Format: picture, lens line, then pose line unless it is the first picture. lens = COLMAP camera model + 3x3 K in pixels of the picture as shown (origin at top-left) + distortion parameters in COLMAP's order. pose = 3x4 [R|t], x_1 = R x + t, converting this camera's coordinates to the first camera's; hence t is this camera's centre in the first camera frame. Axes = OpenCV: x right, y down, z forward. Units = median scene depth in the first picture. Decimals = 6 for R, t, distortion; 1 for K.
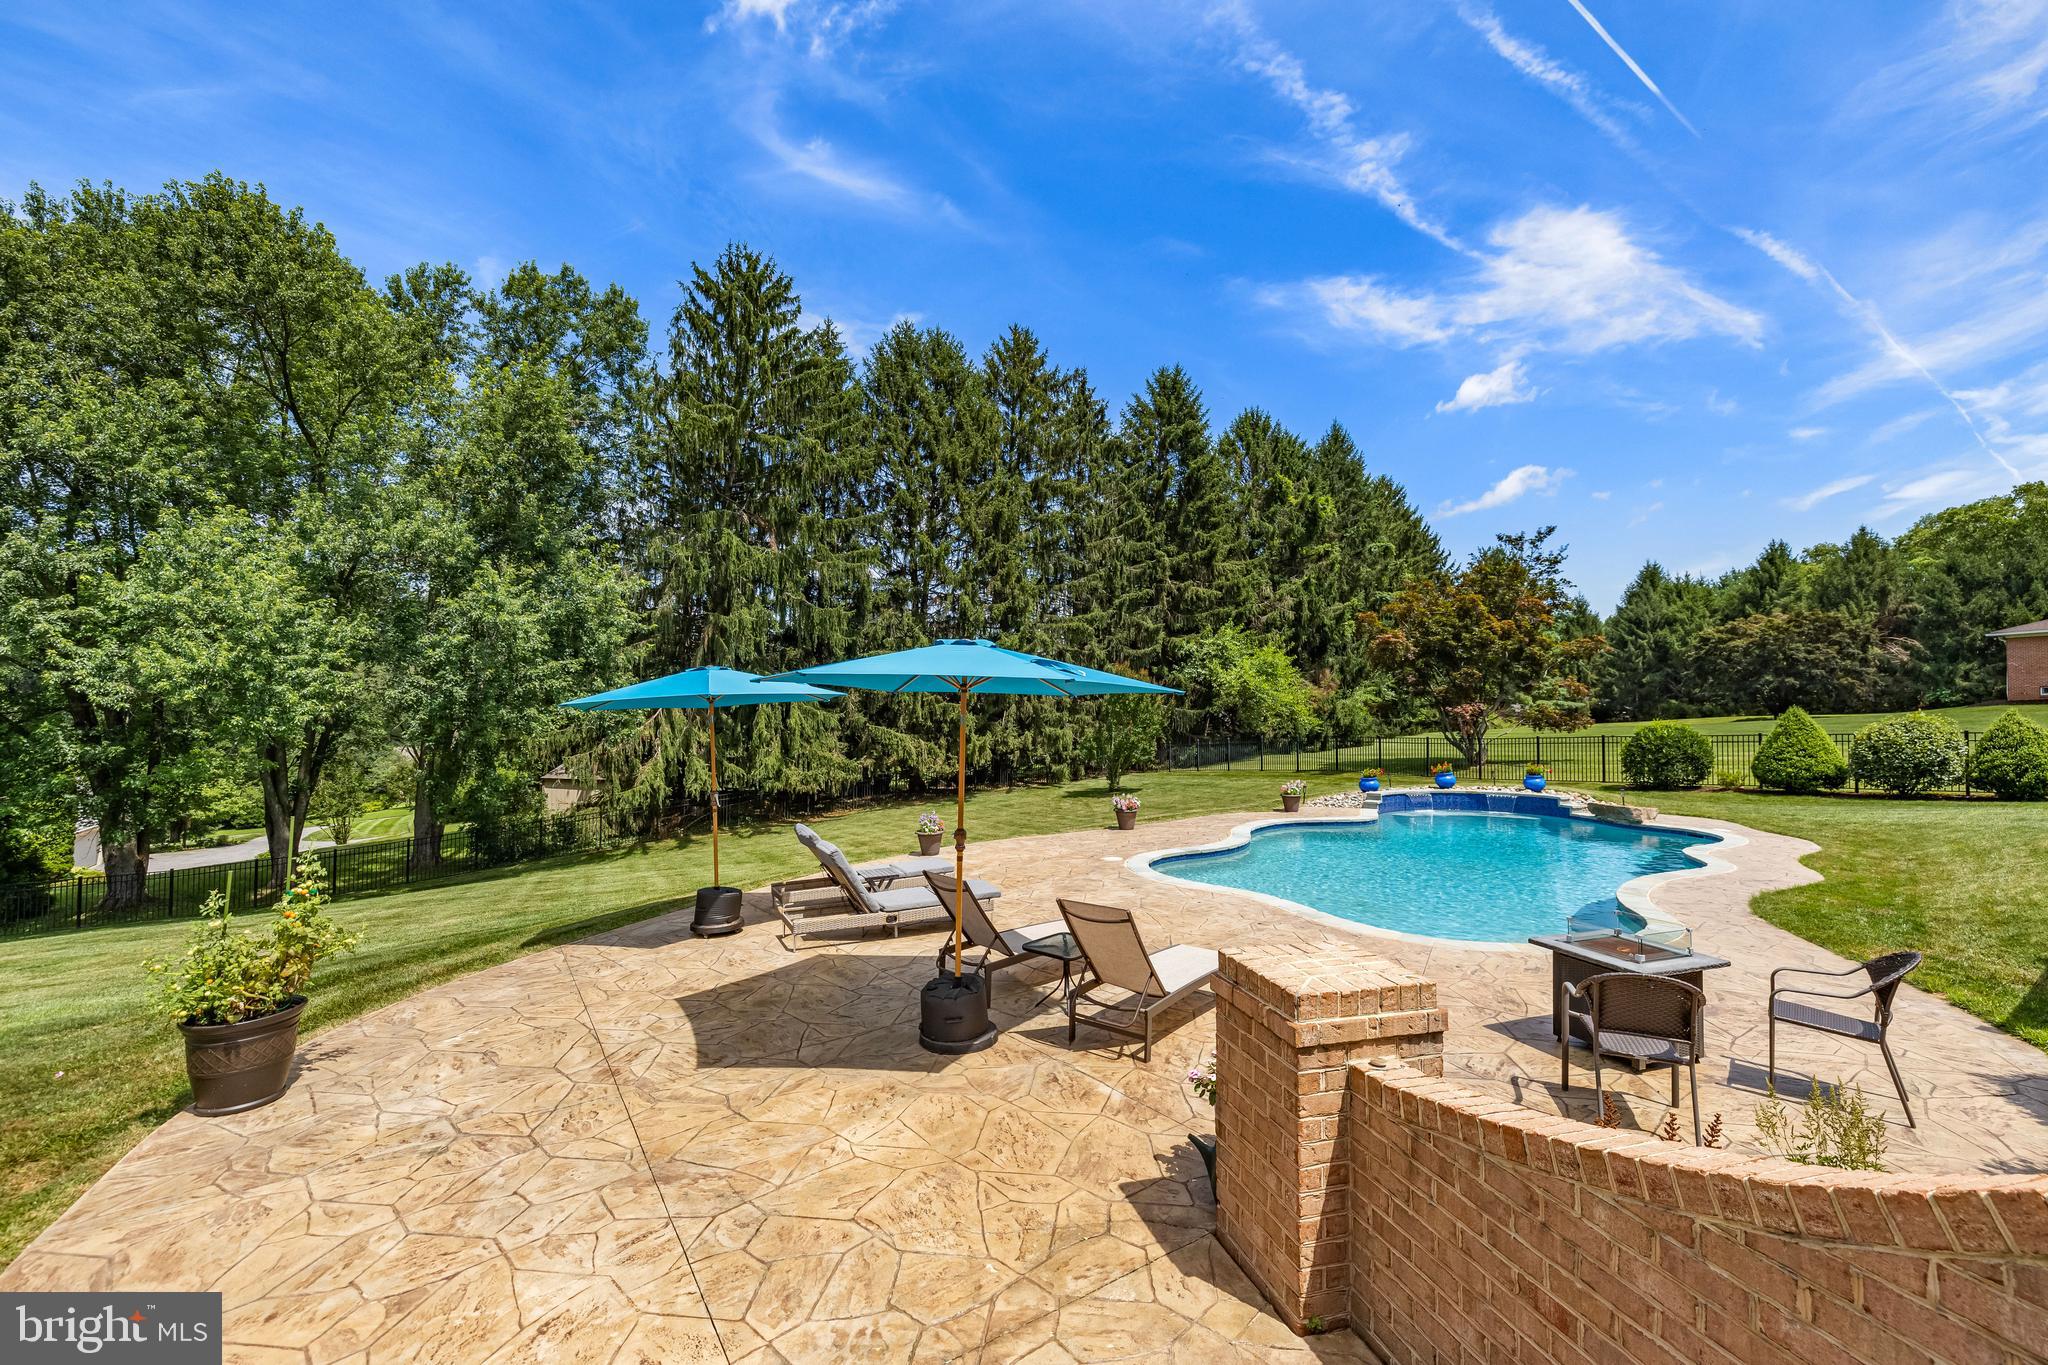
lens RADIAL K [[860.8, 0, 1028.0], [0, 860.8, 668.1], [0, 0, 1]] dist [0.004707, -0.000267]
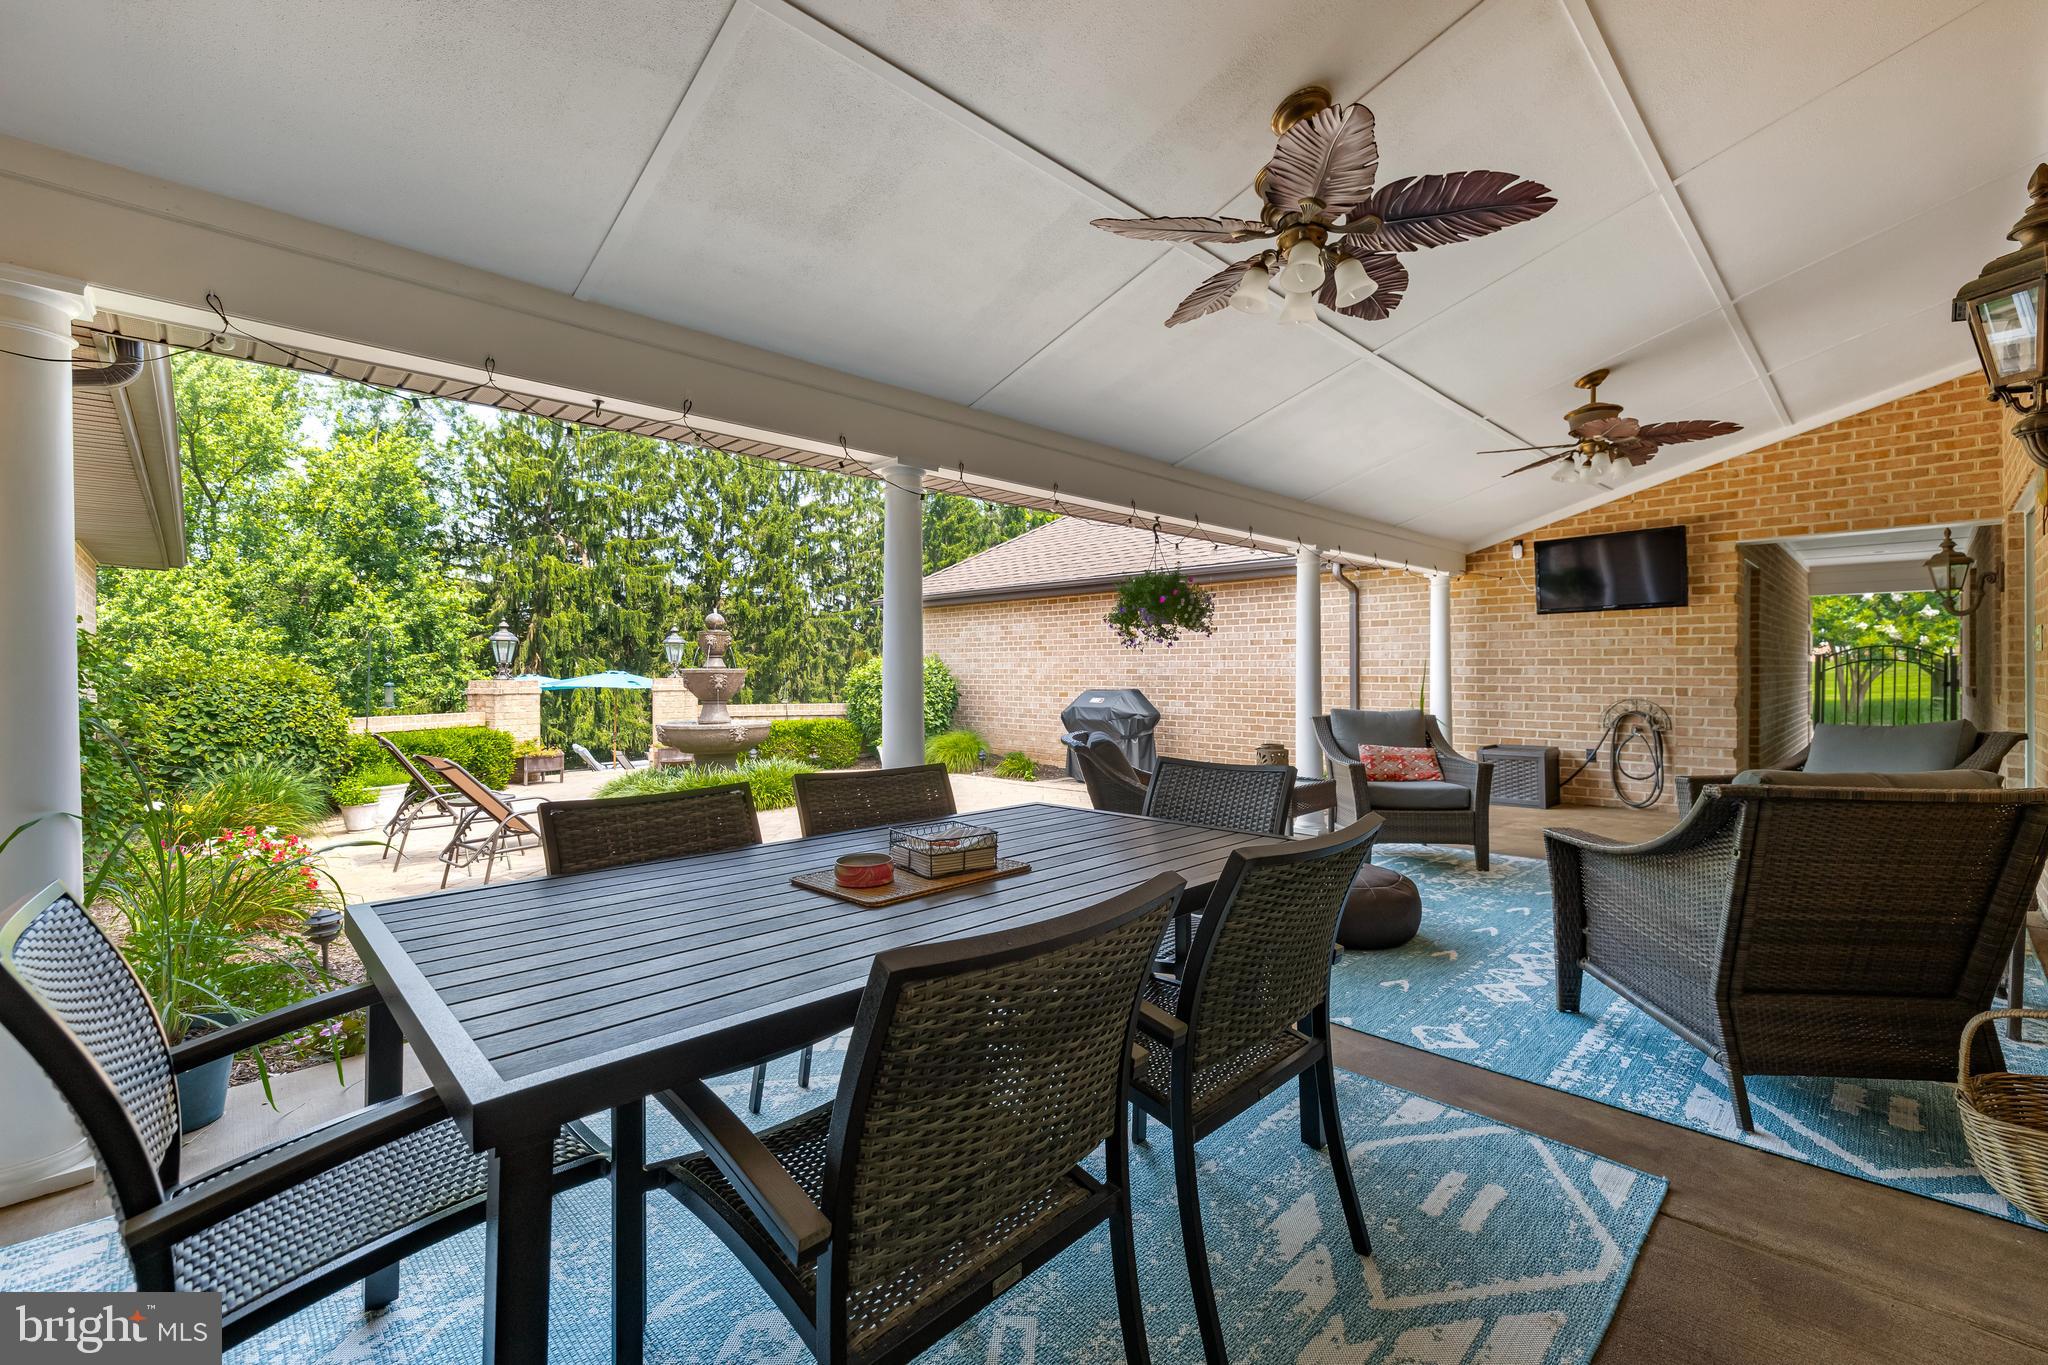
lens RADIAL K [[860.8, 0, 1025.1], [0, 860.8, 670.9], [0, 0, 1]] dist [0.004707, -0.000267]
pose [[0.988151, -0.005474, 0.153388, 0.161281], [-0.000726, 0.999186, 0.040334, -0.029952], [-0.153484, -0.039967, 0.987343, -0.399717]]
